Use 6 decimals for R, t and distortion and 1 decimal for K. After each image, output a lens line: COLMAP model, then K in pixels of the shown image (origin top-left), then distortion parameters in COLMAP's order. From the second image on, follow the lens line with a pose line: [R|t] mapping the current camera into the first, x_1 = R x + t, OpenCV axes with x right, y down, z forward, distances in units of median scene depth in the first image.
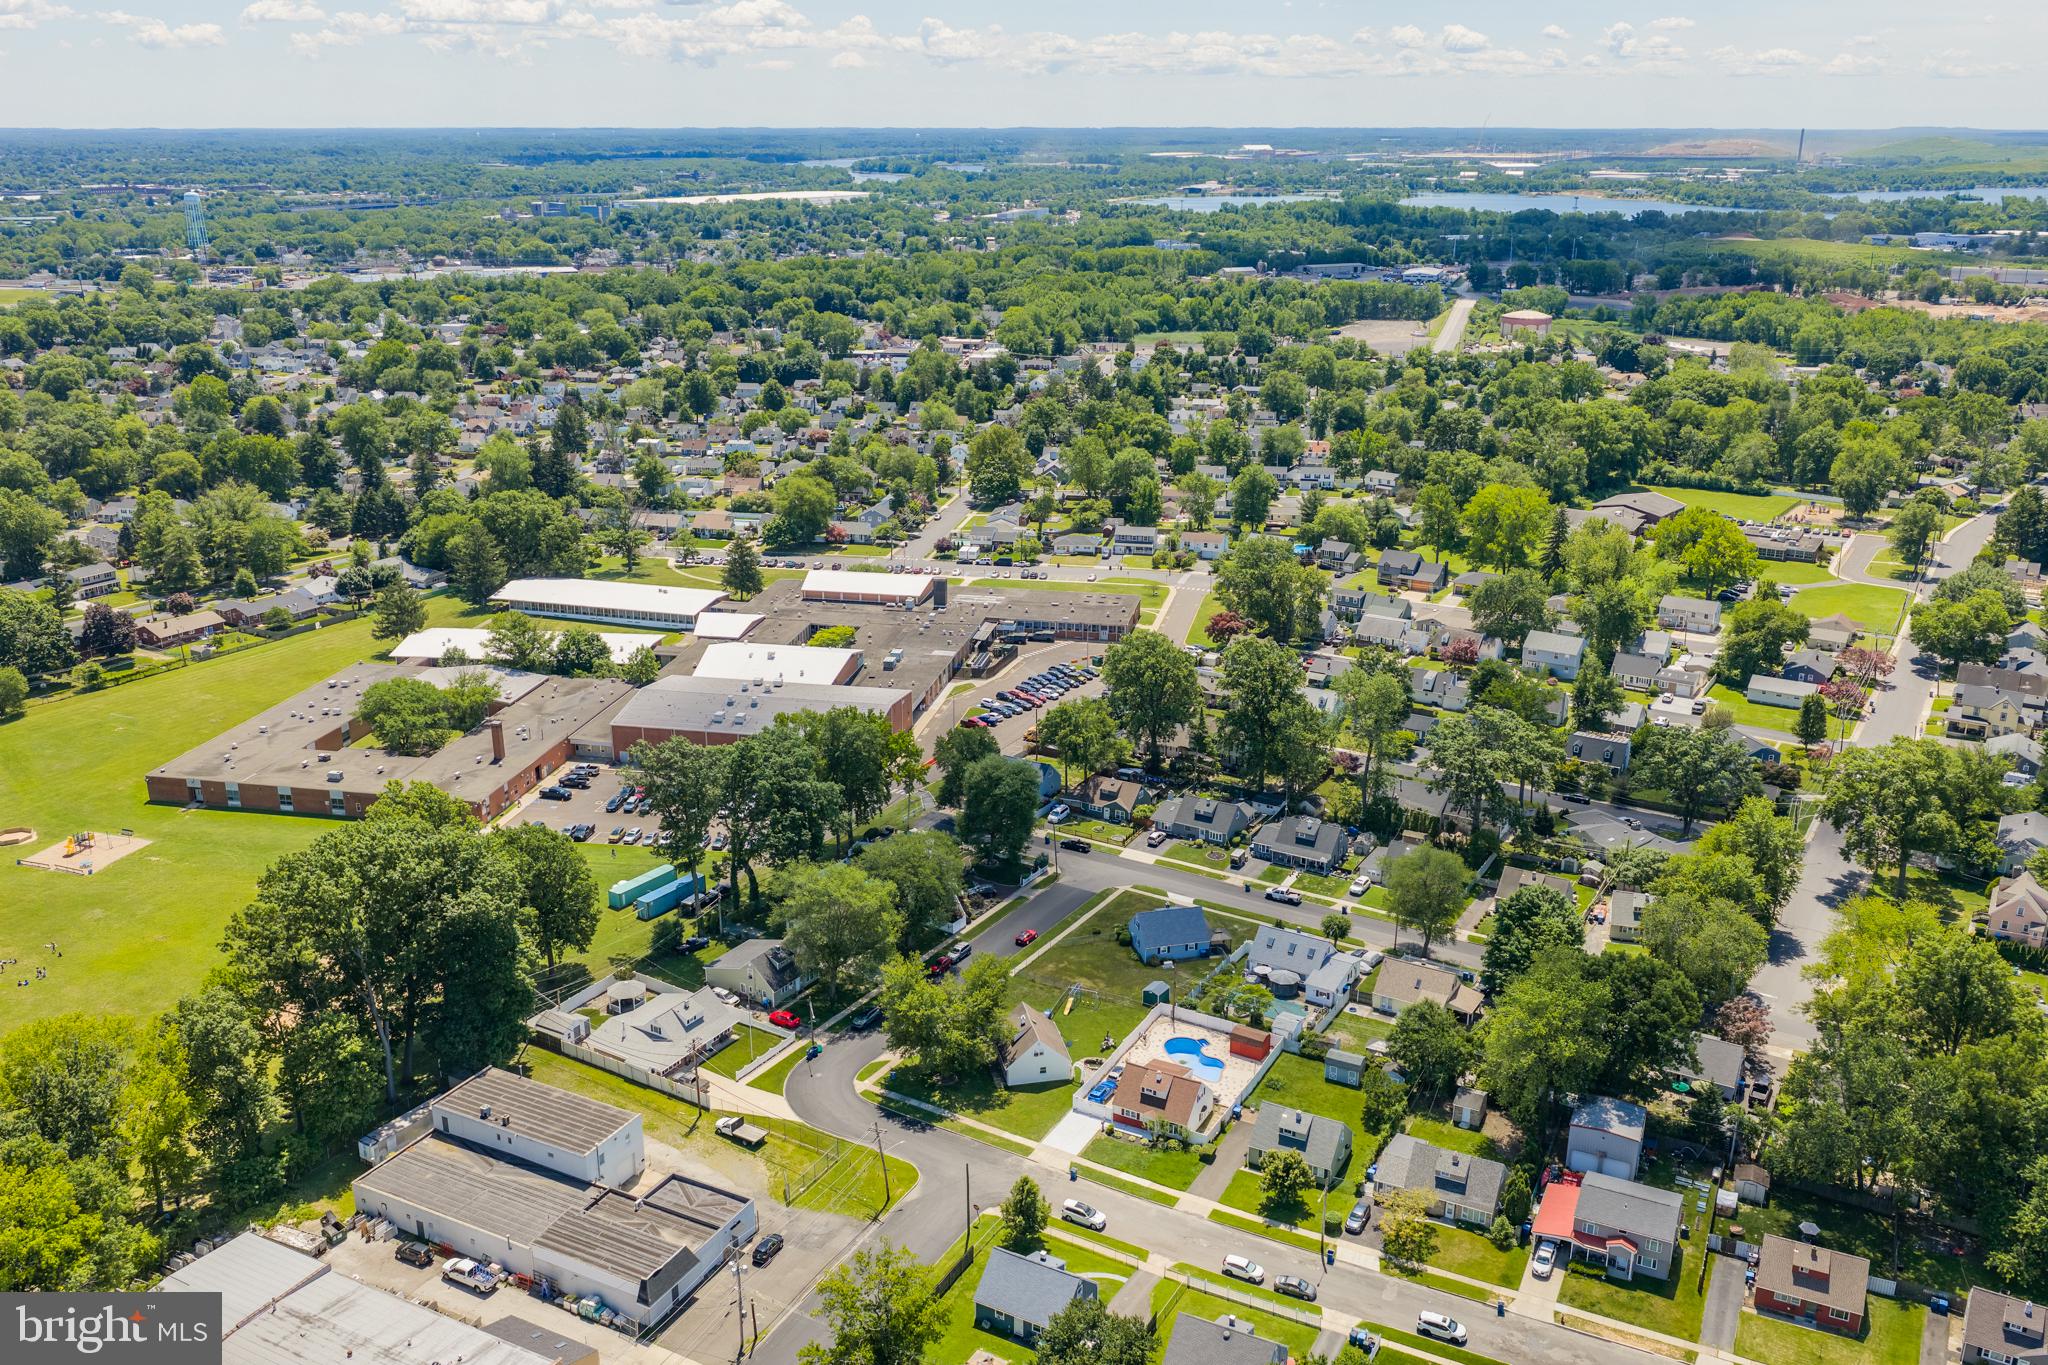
lens RADIAL K [[1691.8, 0, 1029.2], [0, 1691.8, 686.8], [0, 0, 1]] dist [0.020842, -0.041691]
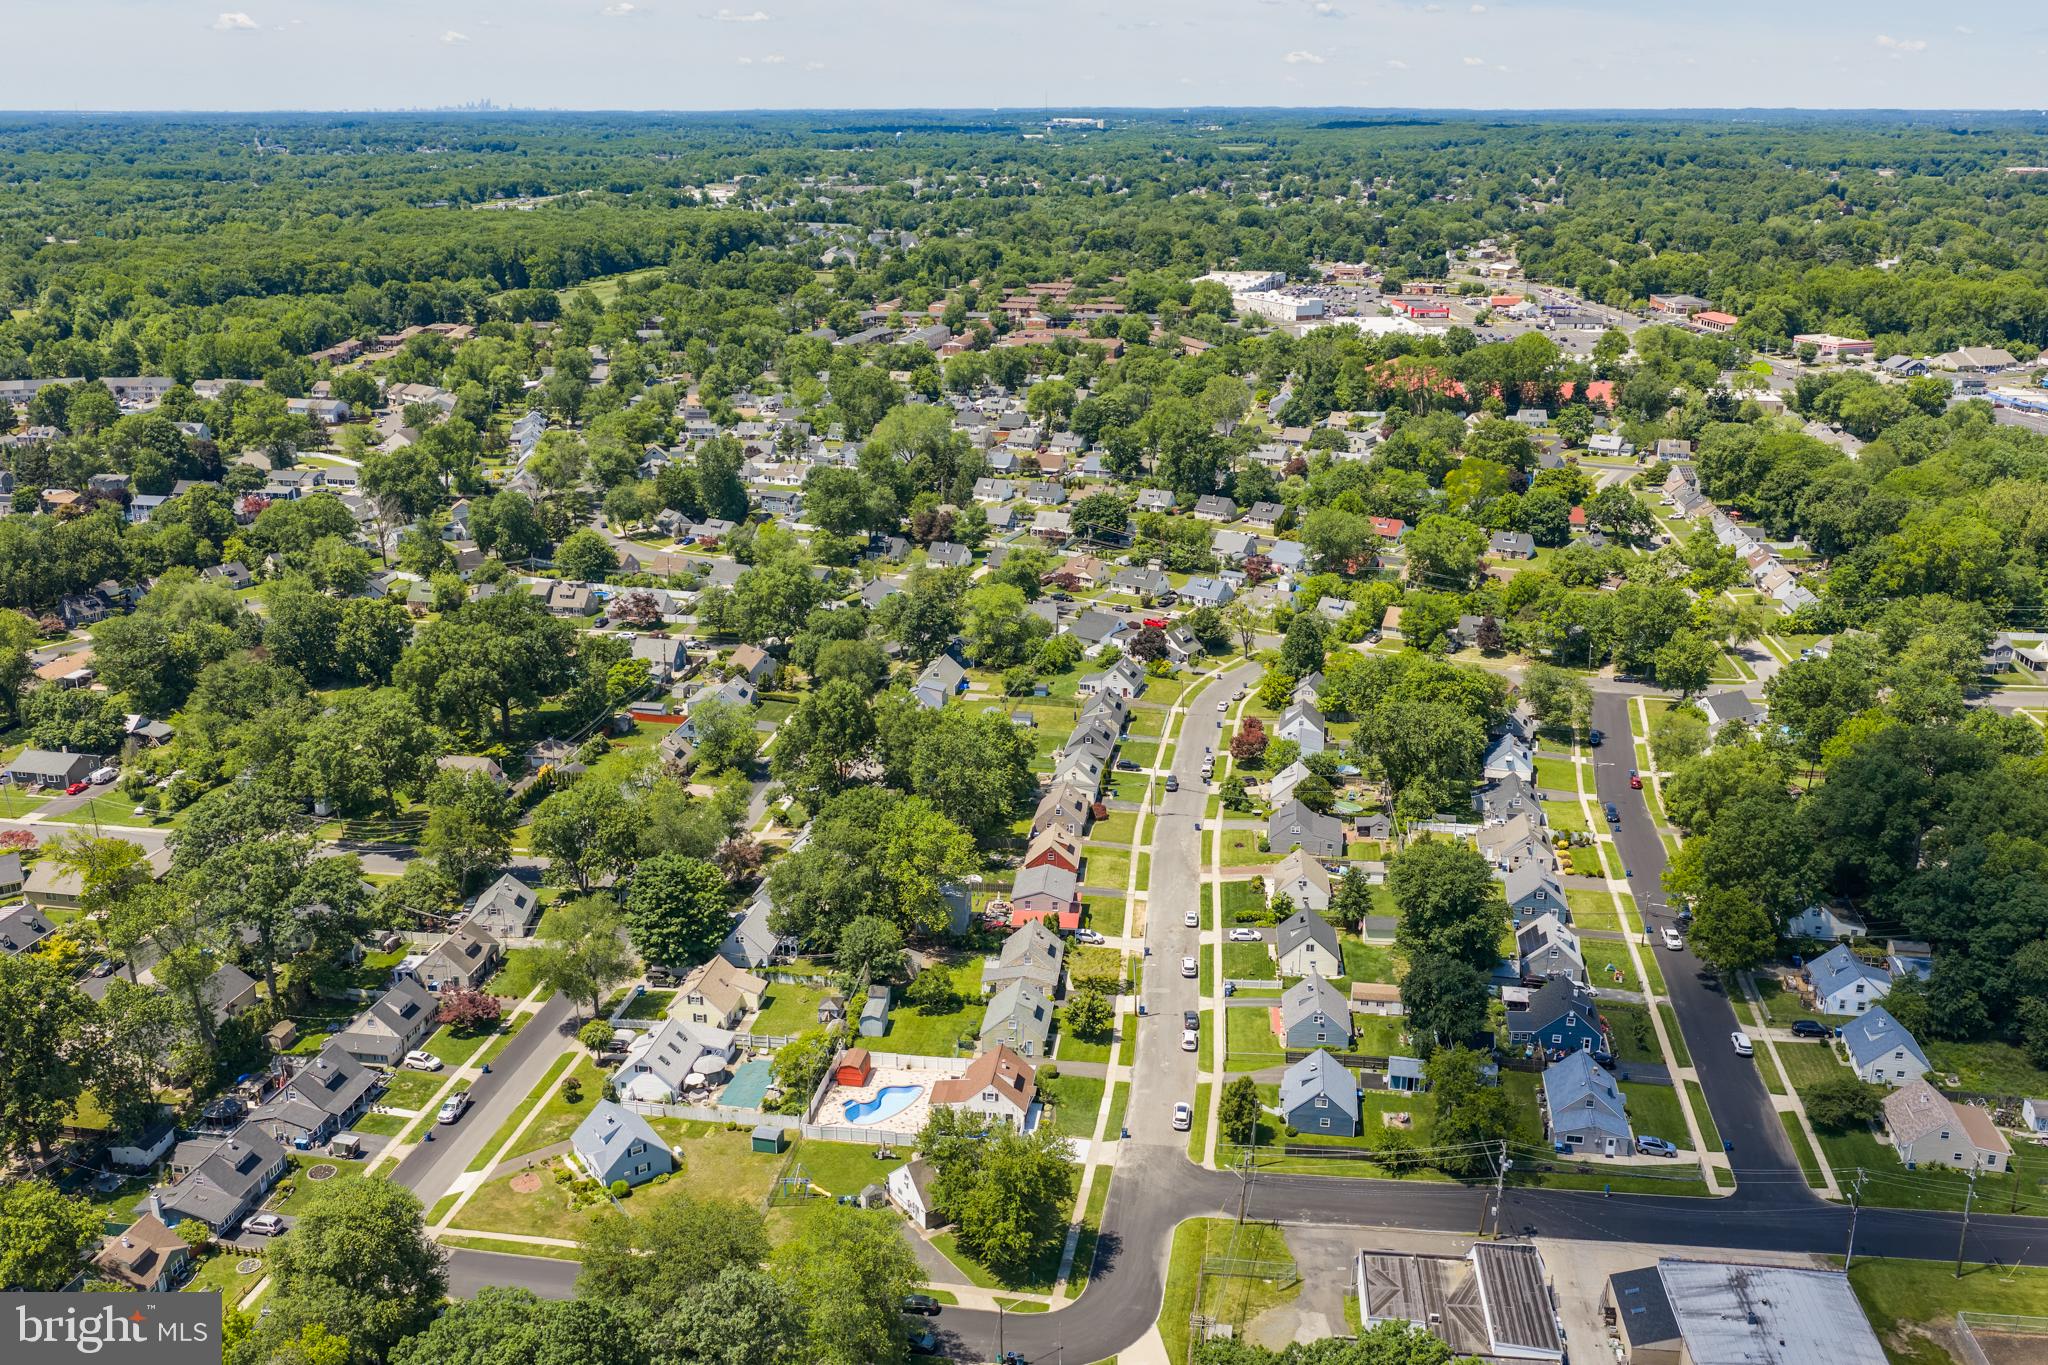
lens RADIAL K [[1780.8, 0, 1032.1], [0, 1780.8, 682.8], [0, 0, 1]] dist [0.030114, -0.070978]
pose [[-0.360730, -0.287619, 0.887214, -0.703104], [0.293011, 0.868151, 0.400573, -0.338659], [-0.885448, 0.404462, -0.228892, 0.990922]]
